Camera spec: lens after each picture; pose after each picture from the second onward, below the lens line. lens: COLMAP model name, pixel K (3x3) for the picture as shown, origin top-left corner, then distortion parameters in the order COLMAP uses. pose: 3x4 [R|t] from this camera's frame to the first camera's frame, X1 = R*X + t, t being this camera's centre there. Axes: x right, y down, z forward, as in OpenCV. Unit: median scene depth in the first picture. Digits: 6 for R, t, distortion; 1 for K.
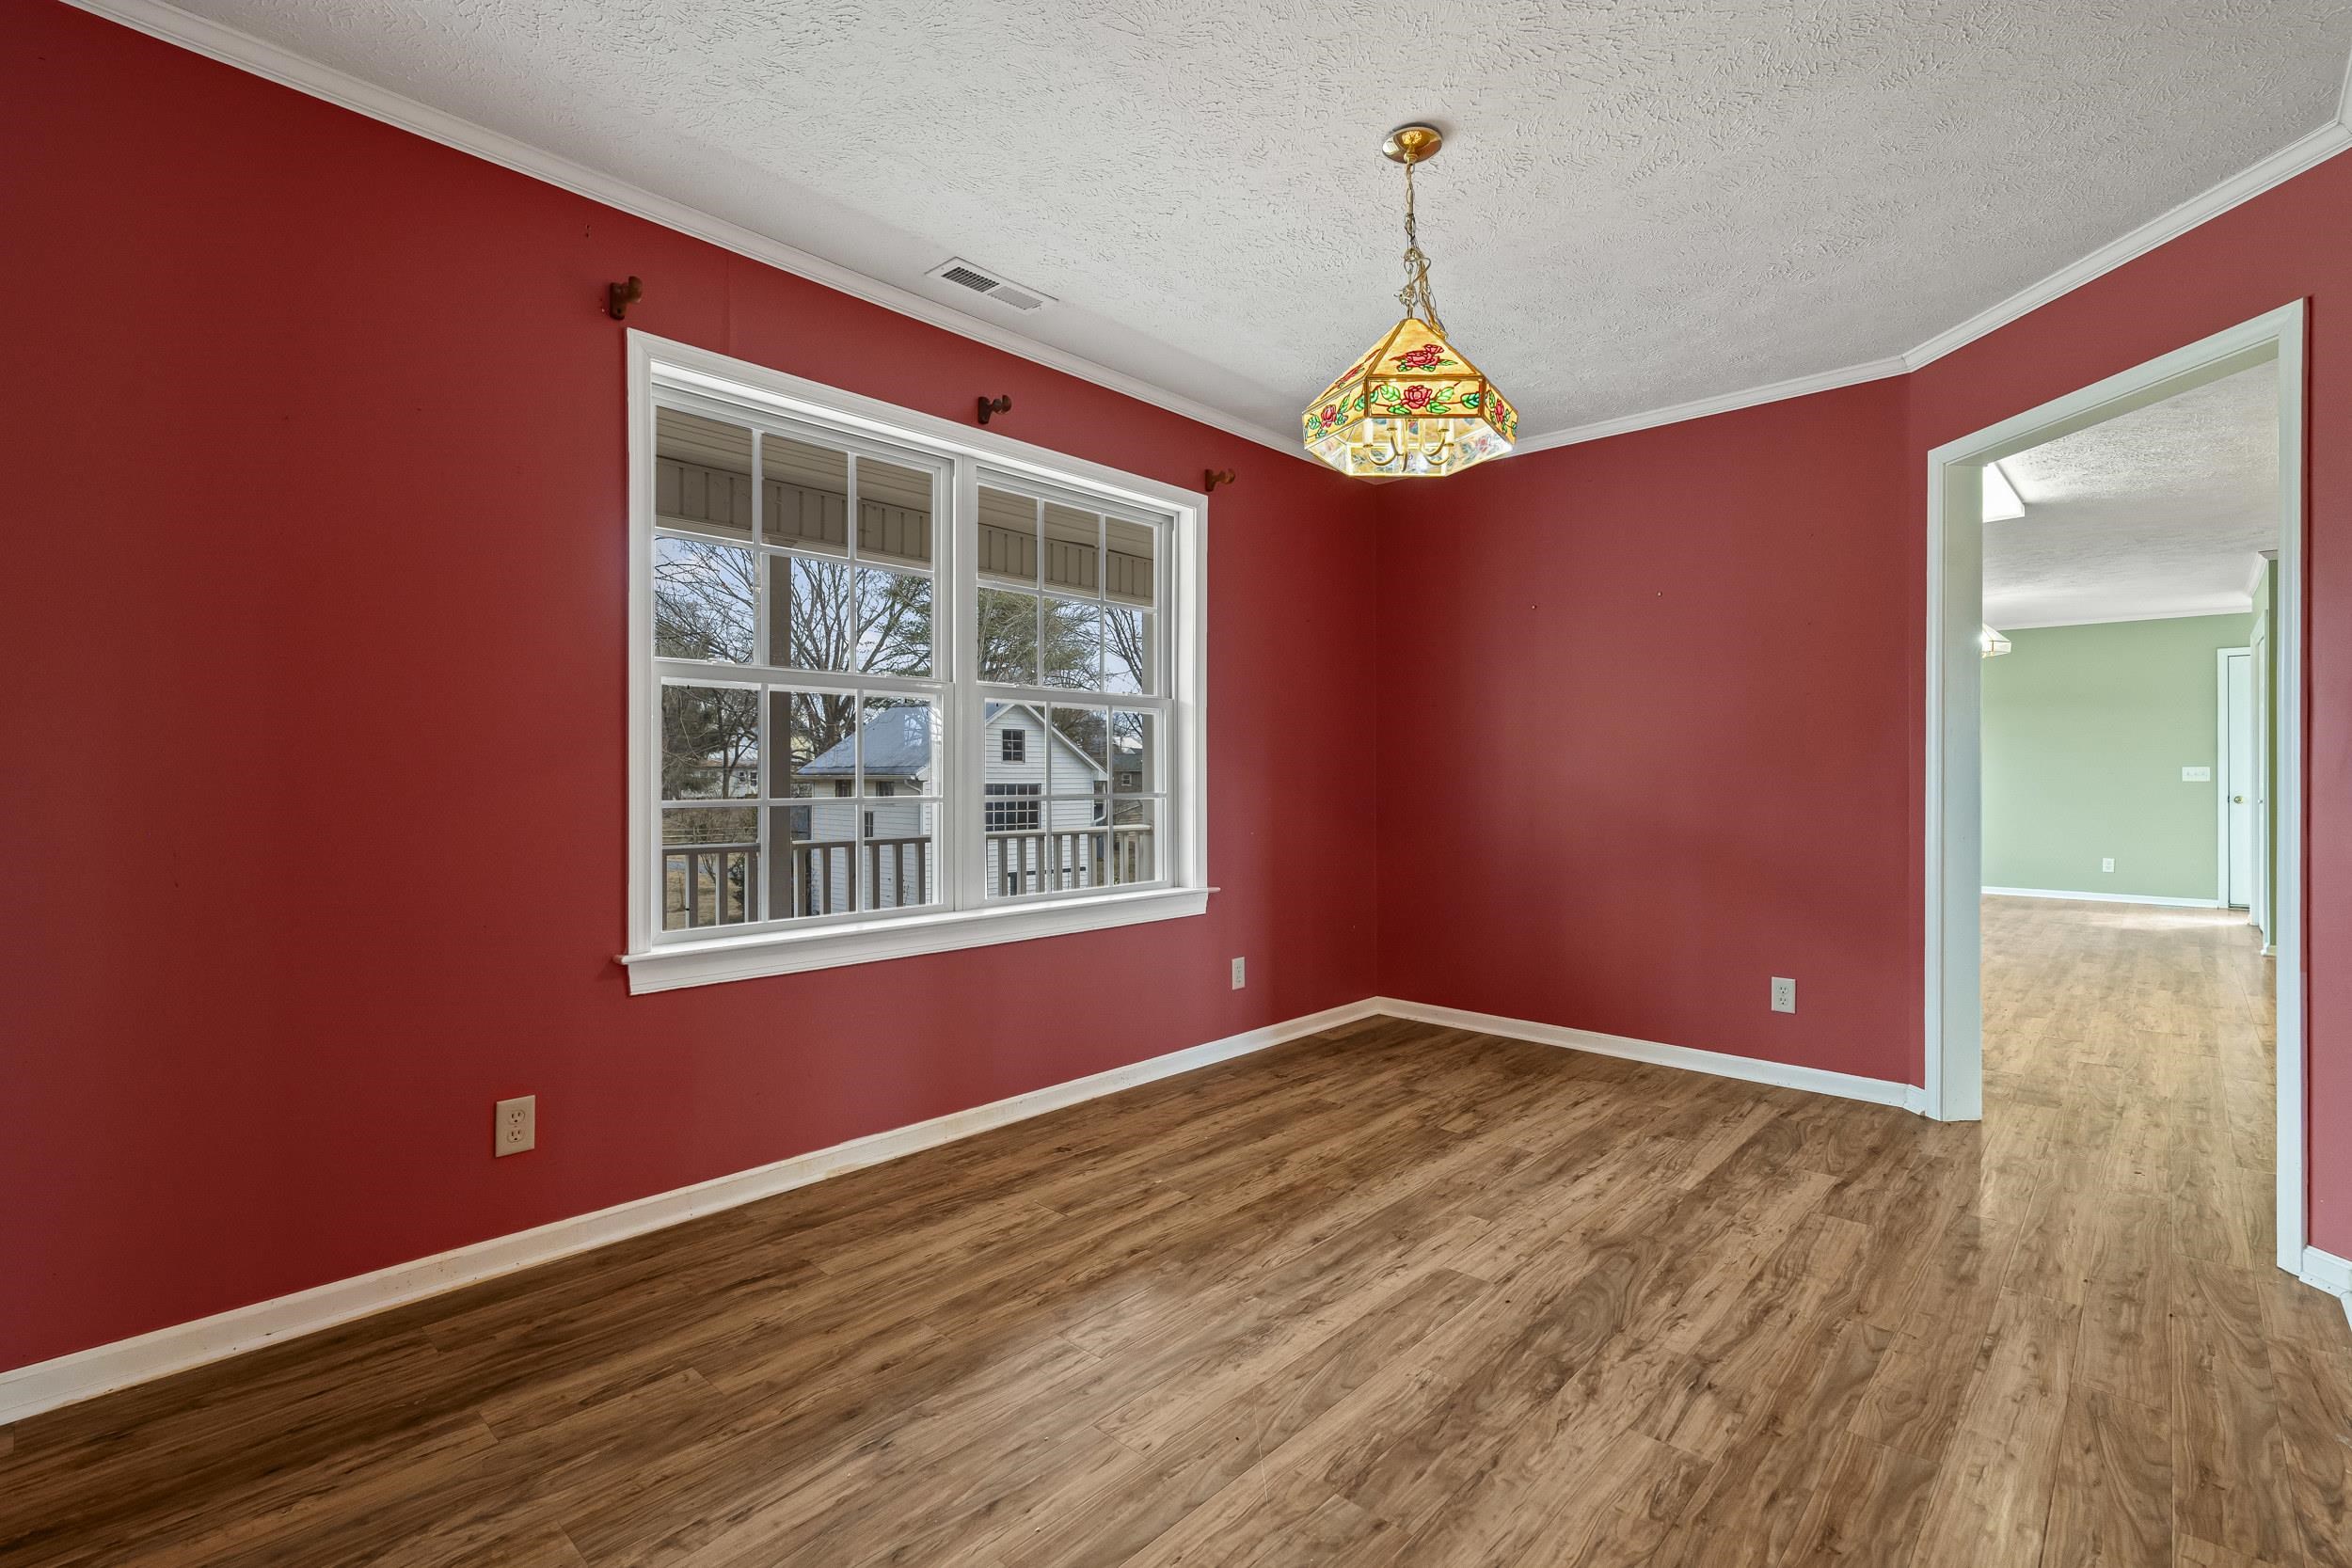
lens RADIAL K [[1068.0, 0, 1182.5], [0, 1068.0, 780.7], [0, 0, 1]] dist [-0.006661, 0.002334]
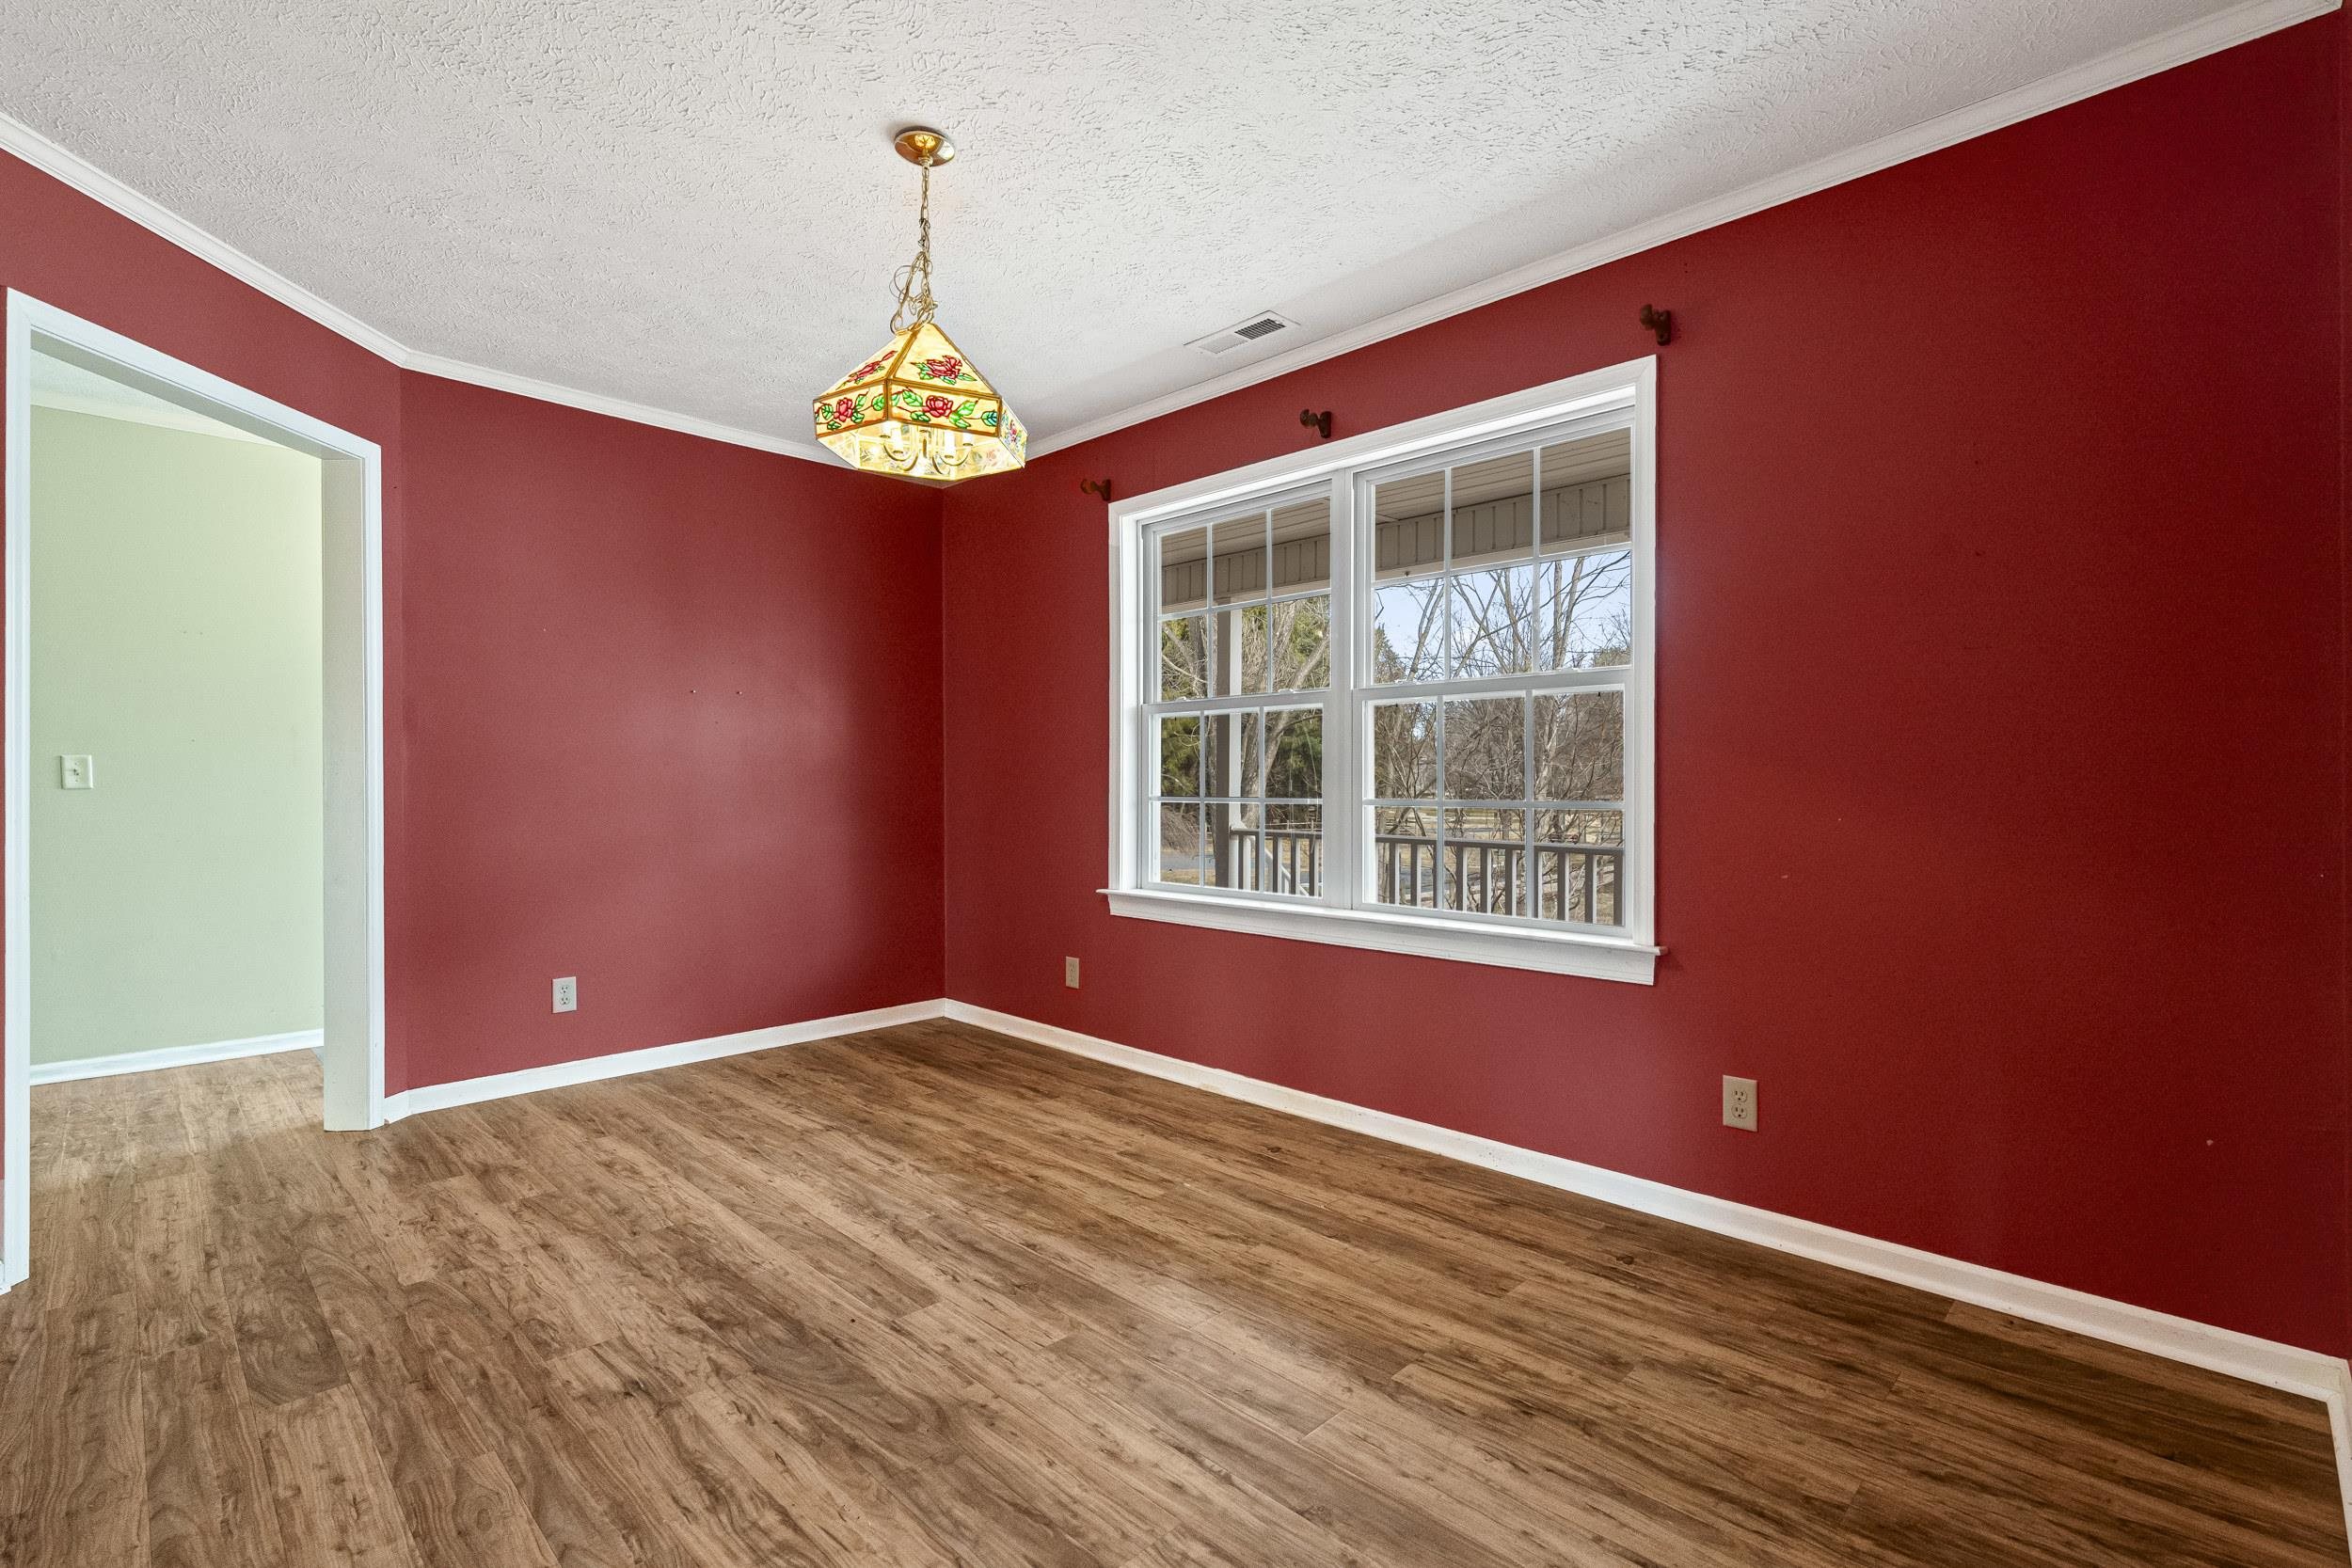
lens RADIAL K [[1068.0, 0, 1182.3], [0, 1068.0, 782.5], [0, 0, 1]] dist [-0.006661, 0.002334]
pose [[-0.032785, 0.001357, -0.999462, 1.073953], [-0.004190, 0.999990, 0.001495, -0.001771], [0.999454, 0.004237, -0.032779, 1.131691]]
